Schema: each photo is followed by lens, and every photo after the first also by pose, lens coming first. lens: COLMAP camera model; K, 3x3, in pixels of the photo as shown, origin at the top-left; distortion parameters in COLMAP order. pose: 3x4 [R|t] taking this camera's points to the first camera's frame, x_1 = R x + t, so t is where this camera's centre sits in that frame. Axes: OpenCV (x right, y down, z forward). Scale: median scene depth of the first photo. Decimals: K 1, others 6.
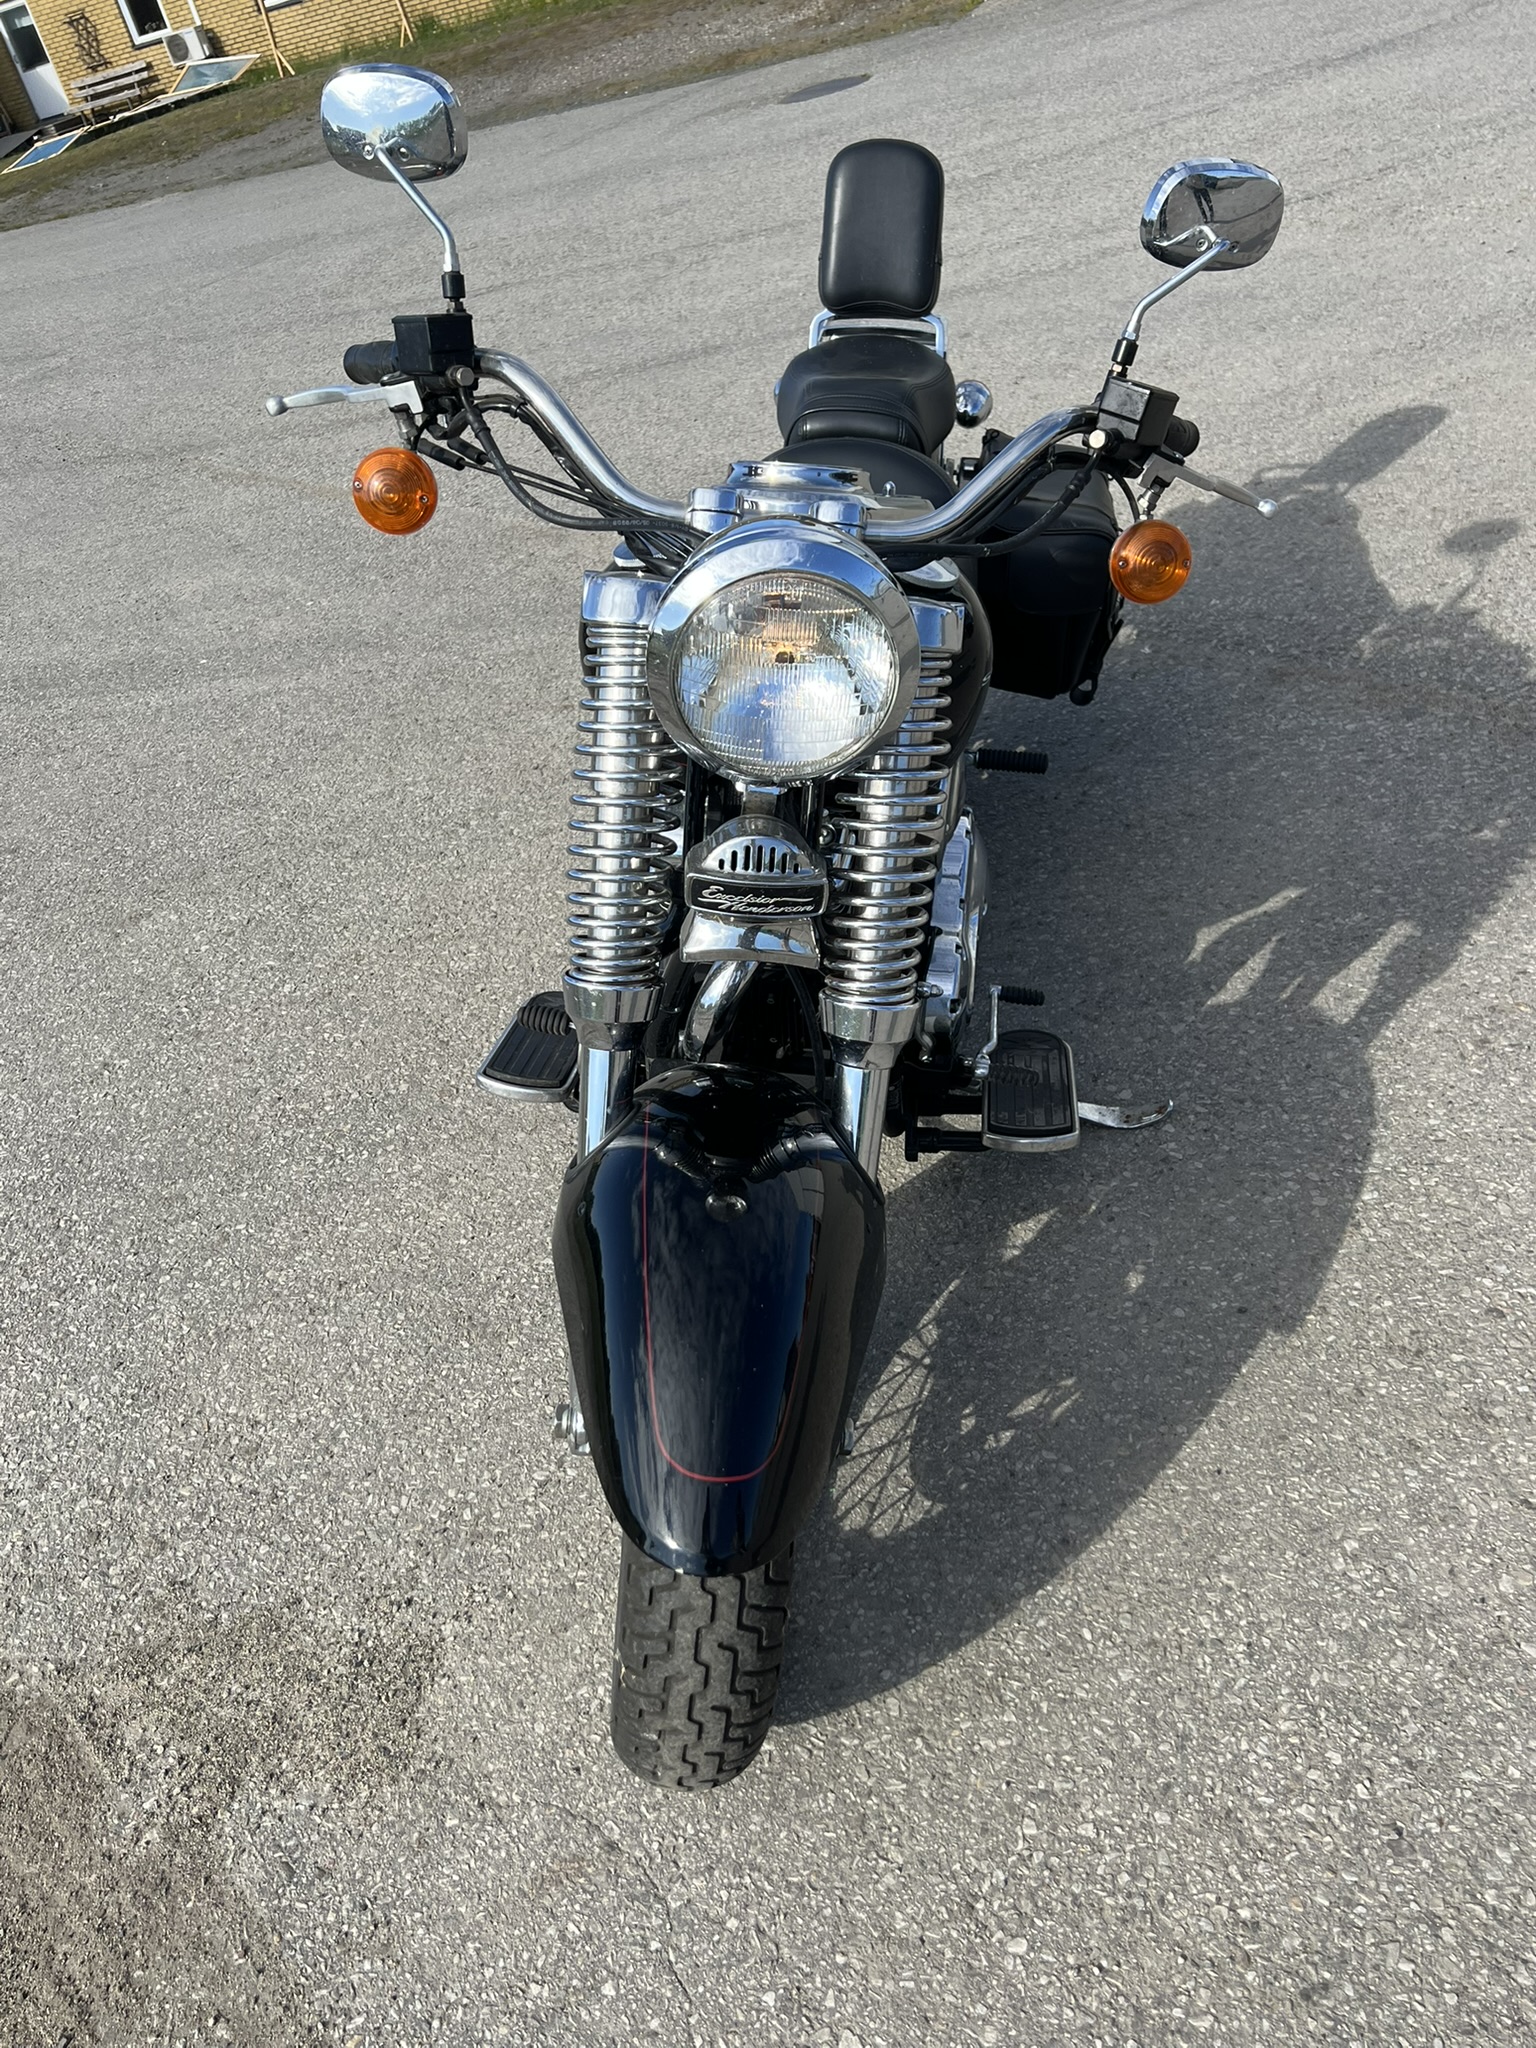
lens RADIAL K [[1634.4, 0, 772.4], [0, 1634.4, 1028.3], [0, 0, 1]] dist [0.038243, -0.050190]
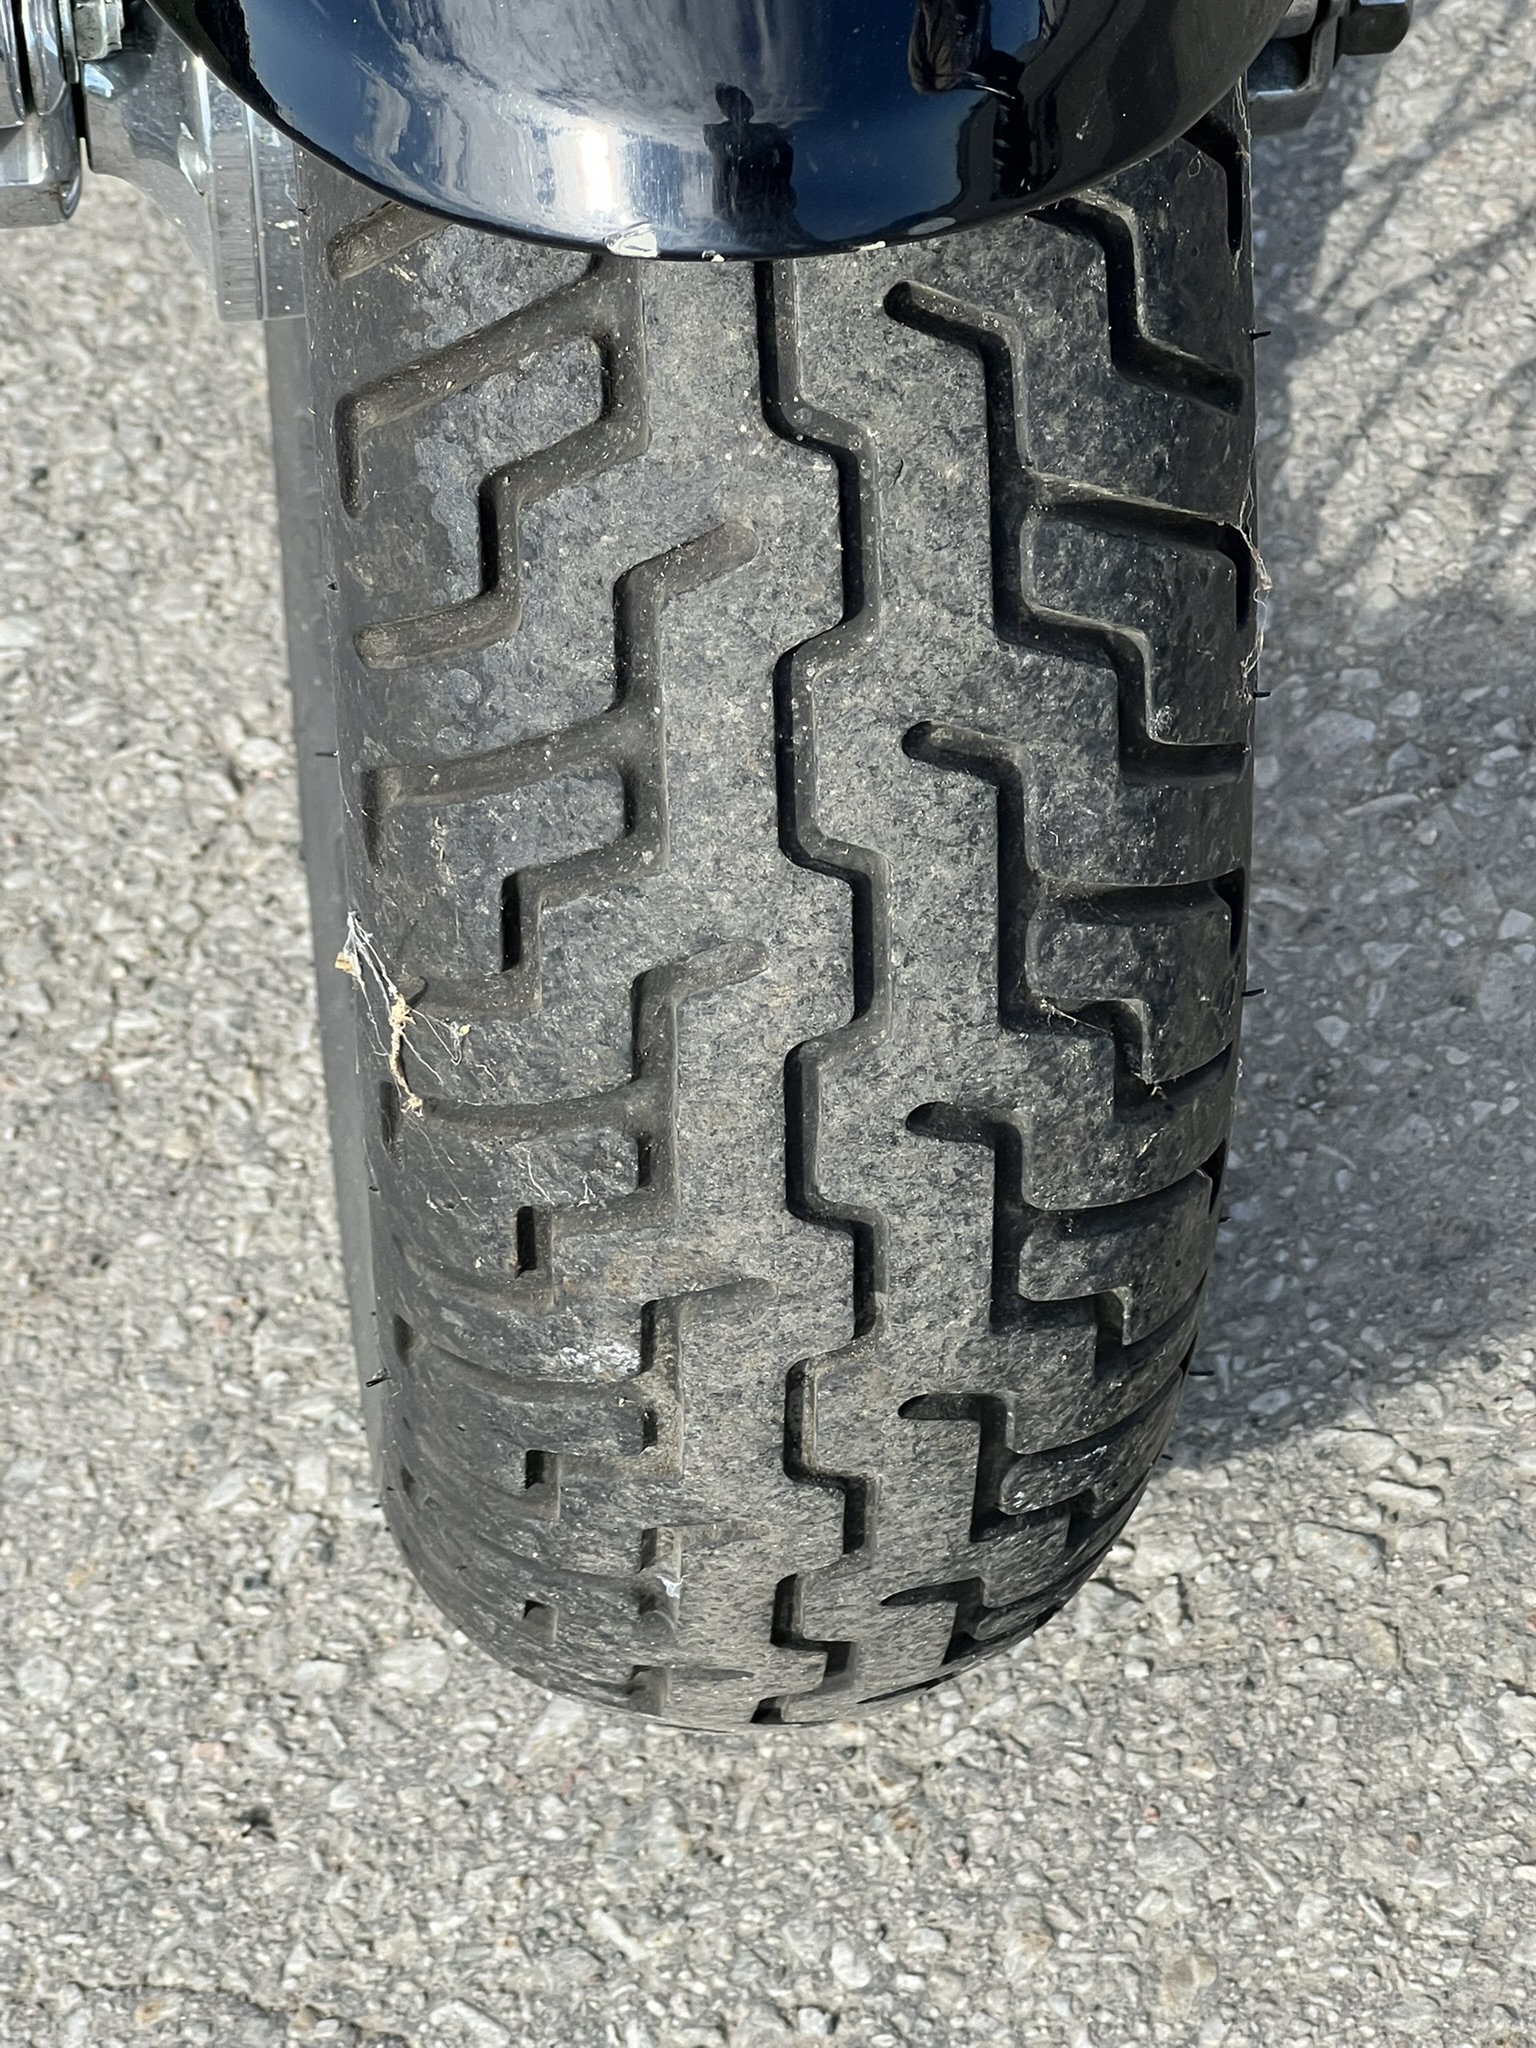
lens RADIAL K [[6132.5, 0, 784.7], [0, 6132.5, 1025.5], [0, 0, 1]] dist [0.001570, 0.000000]
pose [[0.989588, -0.143925, -0.000385, -0.044964], [0.140975, 0.968756, 0.204055, 0.241312], [-0.028996, -0.201985, 0.978959, 0.310783]]
